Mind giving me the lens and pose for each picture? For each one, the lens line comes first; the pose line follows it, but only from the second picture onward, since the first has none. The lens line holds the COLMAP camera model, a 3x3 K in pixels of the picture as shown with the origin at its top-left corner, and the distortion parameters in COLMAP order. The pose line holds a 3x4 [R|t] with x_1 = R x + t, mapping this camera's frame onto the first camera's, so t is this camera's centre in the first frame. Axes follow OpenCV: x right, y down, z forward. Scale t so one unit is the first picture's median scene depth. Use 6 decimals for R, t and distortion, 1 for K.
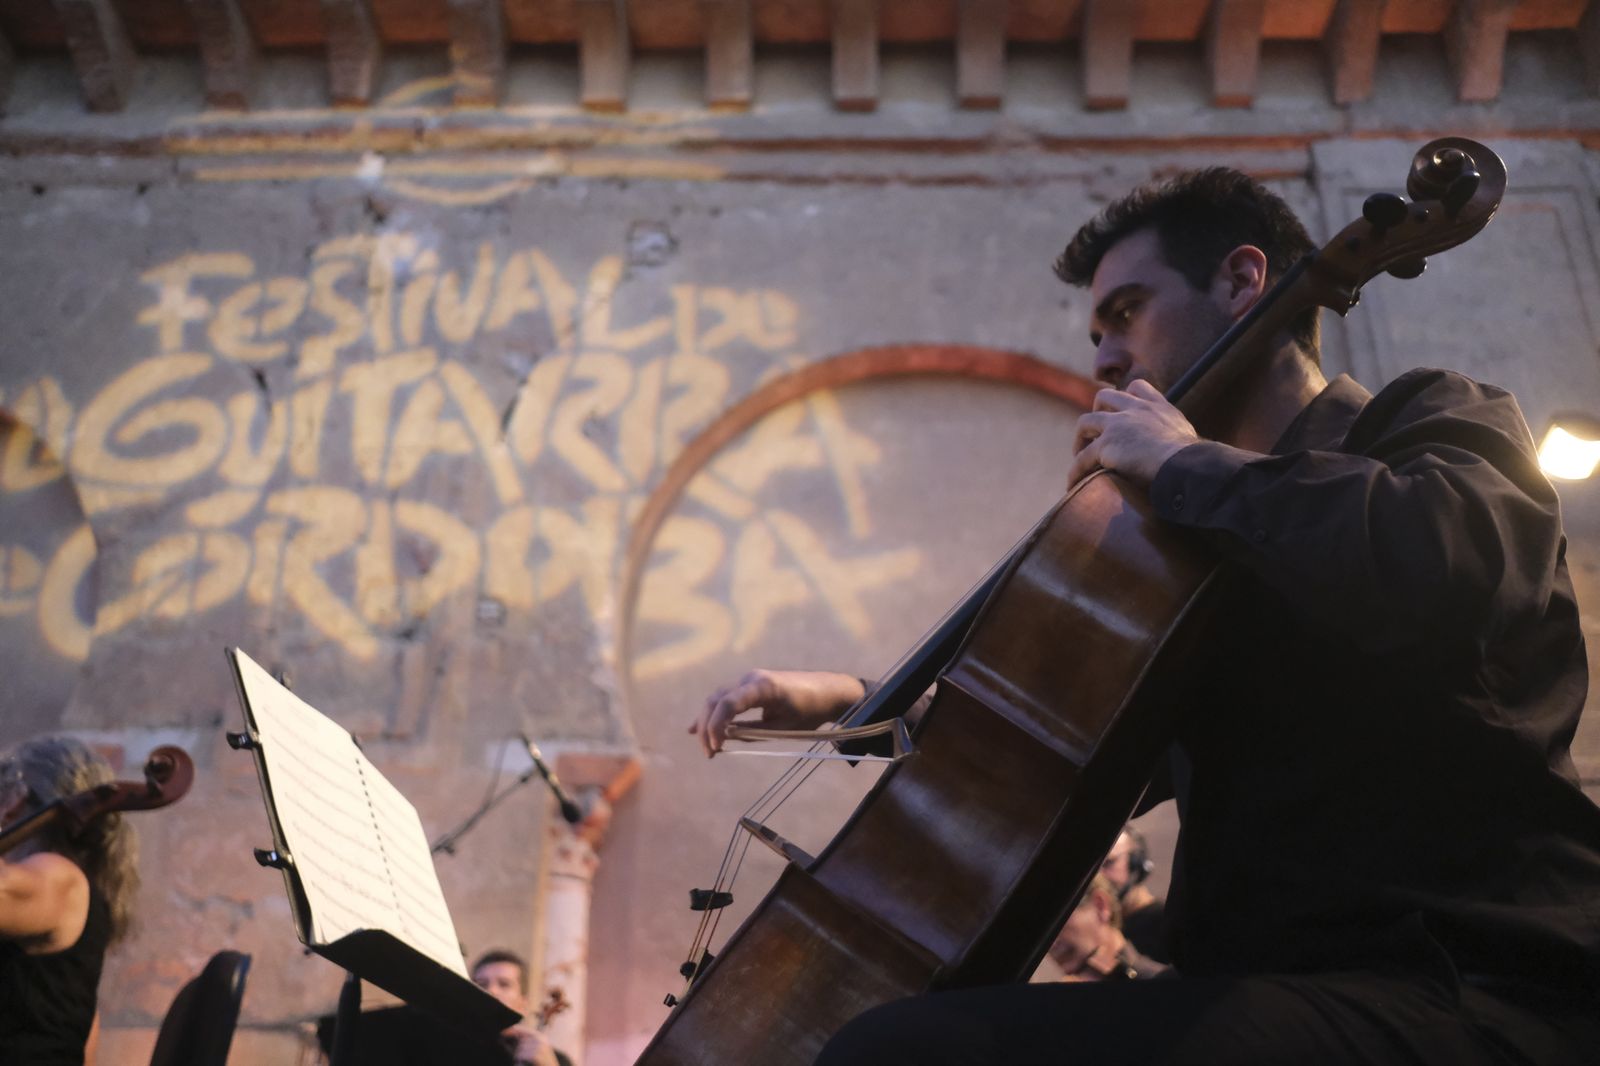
lens RADIAL K [[1538.7, 0, 800.0], [0, 1538.7, 533.0], [0, 0, 1]] dist [-0.003235, 0.008334]
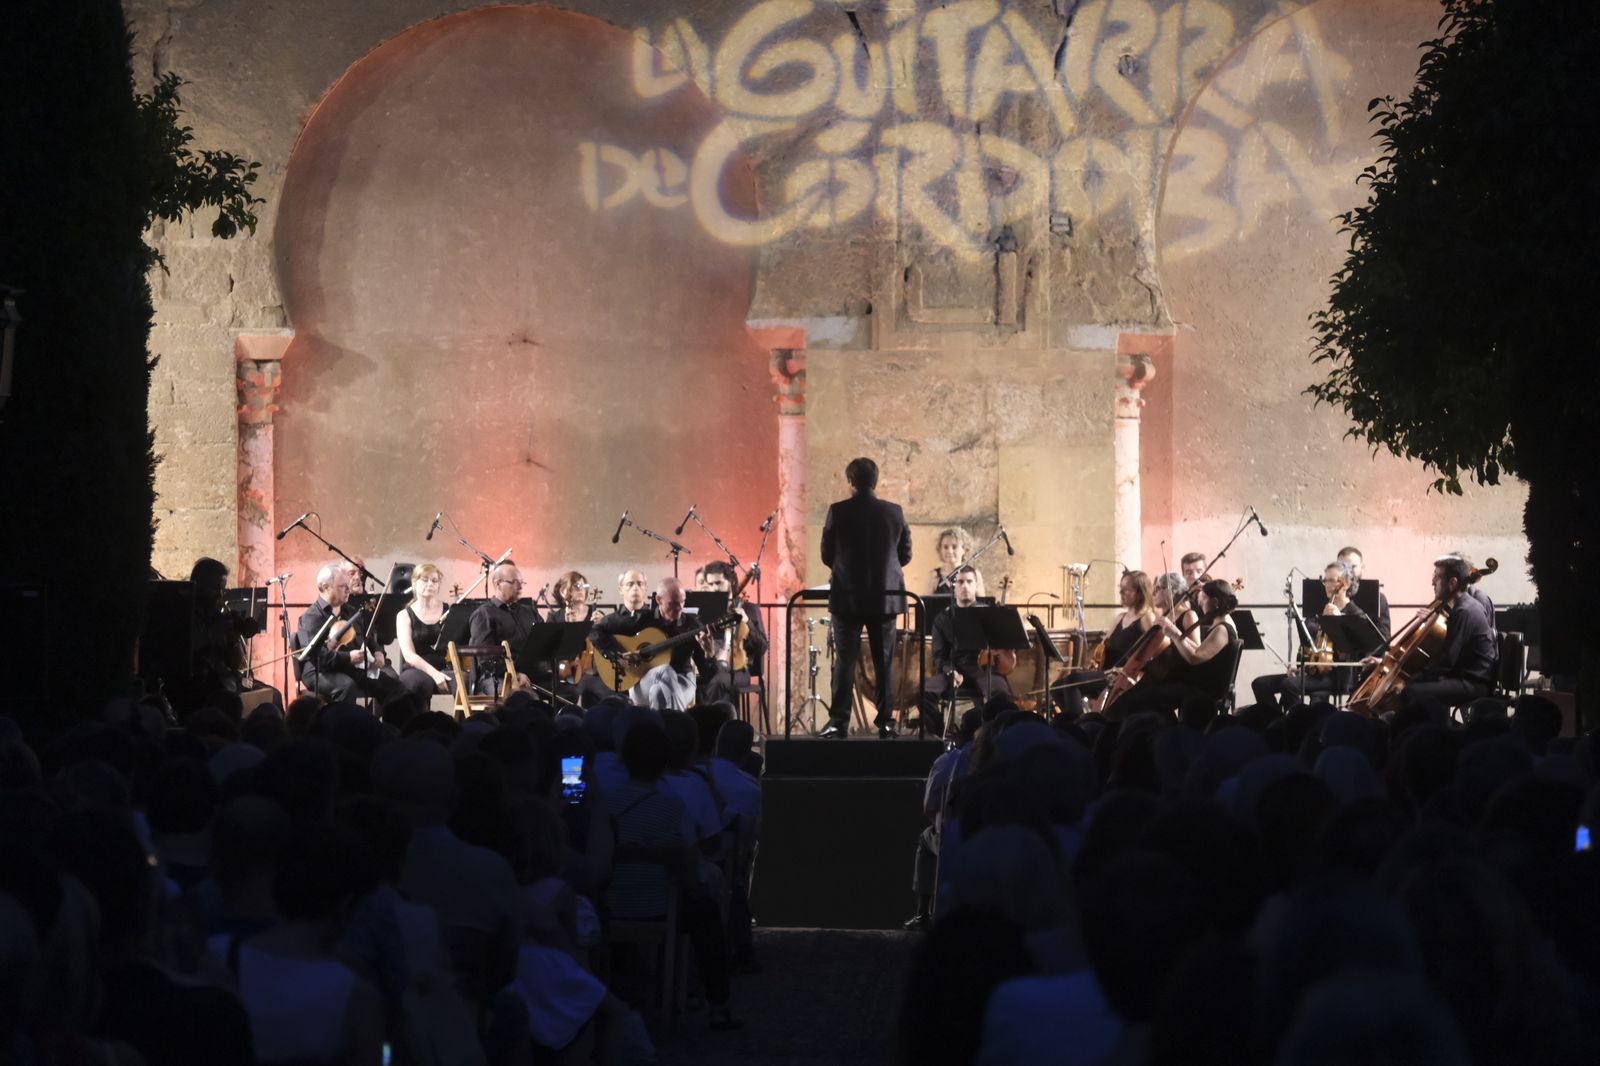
lens RADIAL K [[6342.8, 0, 800.0], [0, 6342.8, 533.0], [0, 0, 1]] dist [0.058436, 1.119987]
pose [[0.999345, -0.011109, 0.034433, -0.597966], [-0.005886, 0.889098, 0.457679, -2.150668], [-0.035699, -0.457582, 0.888451, -3.866664]]
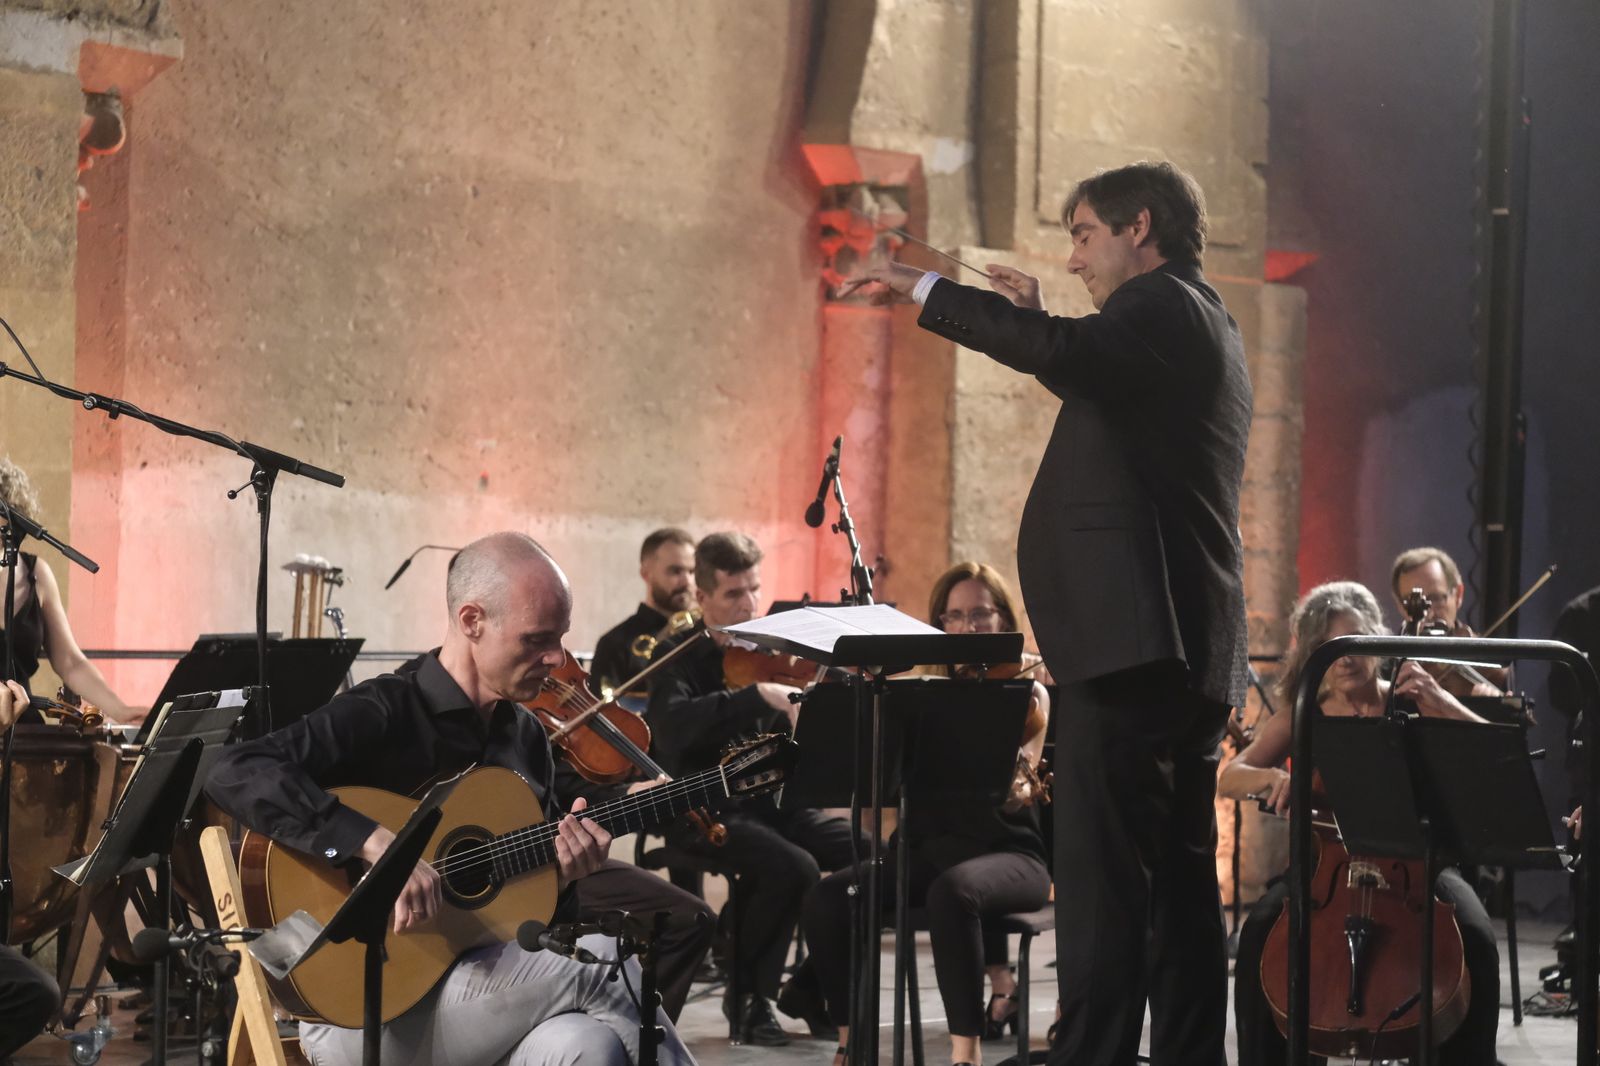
lens RADIAL K [[4152.6, 0, 775.1], [0, 4152.6, 535.2], [0, 0, 1]] dist [-0.057604, 3.985412]
pose [[0.687569, 0.015955, 0.725944, -1.096692], [-0.343243, 0.888147, 0.305579, -0.270395], [-0.639869, -0.459282, 0.616139, -0.291356]]
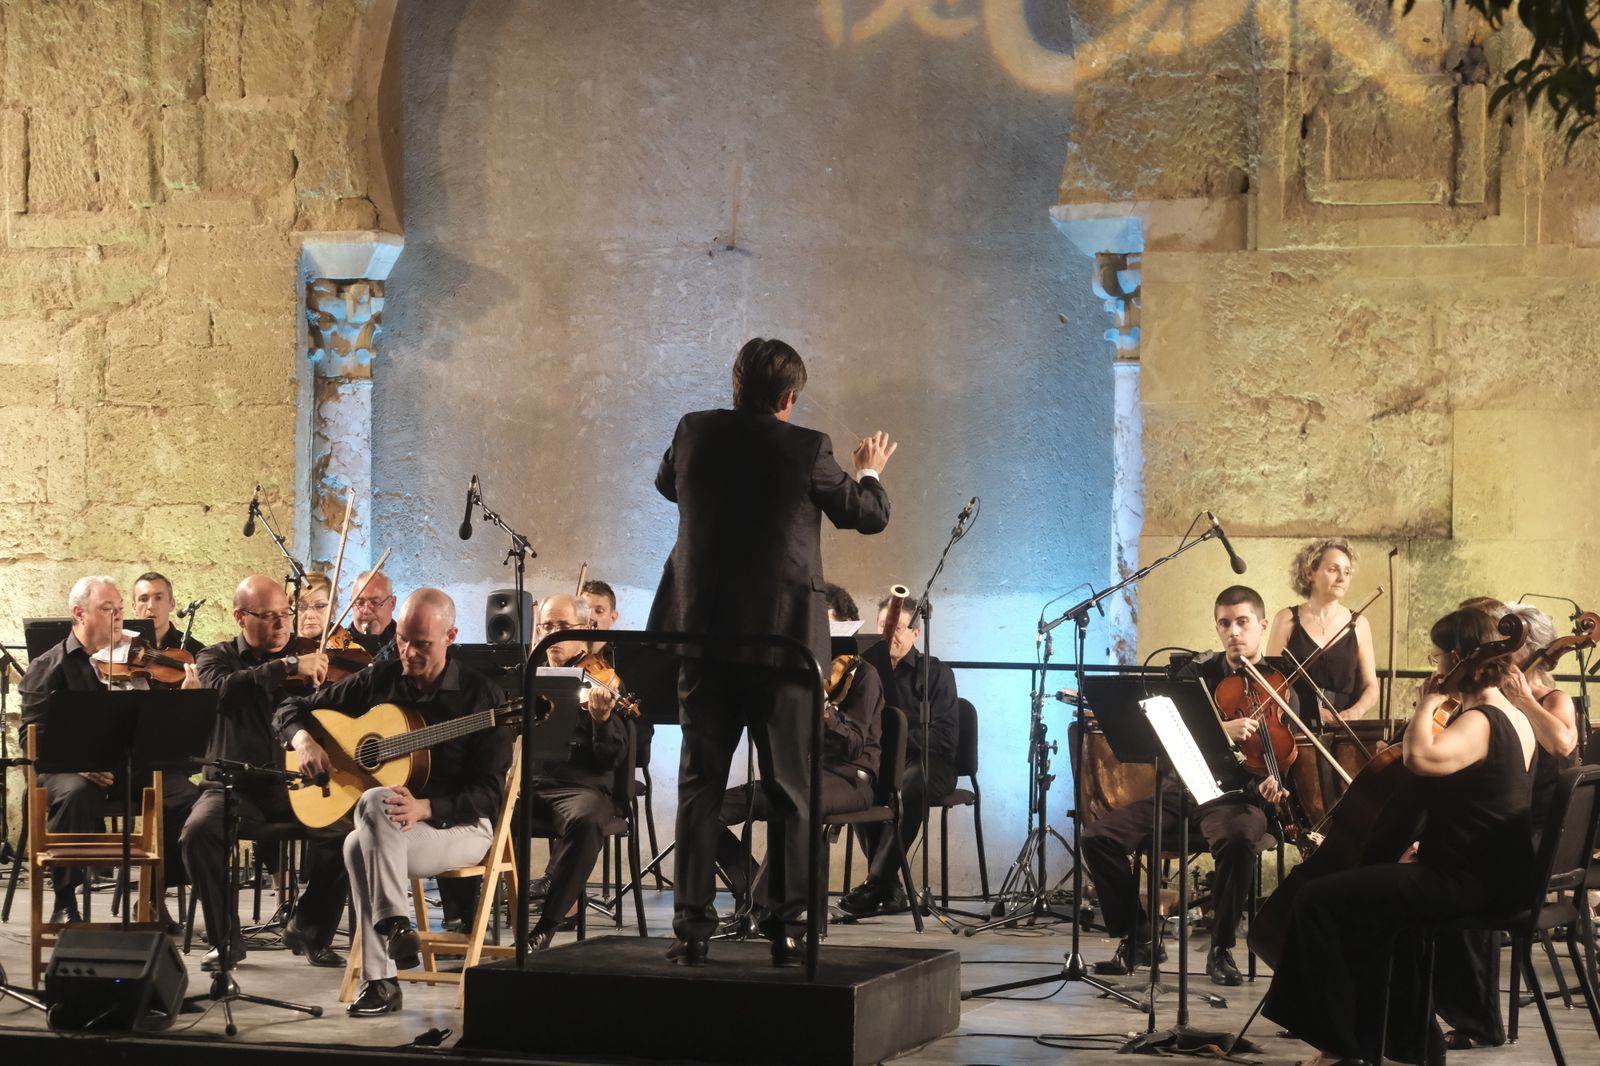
lens RADIAL K [[3845.7, 0, 800.0], [0, 3845.7, 533.0], [0, 0, 1]] dist [0.022104, -0.261301]
pose [[0.958565, -0.001163, -0.284871, -0.012903], [0.125112, 0.900108, 0.417316, -0.575162], [0.255929, -0.435665, 0.862958, -0.895991]]
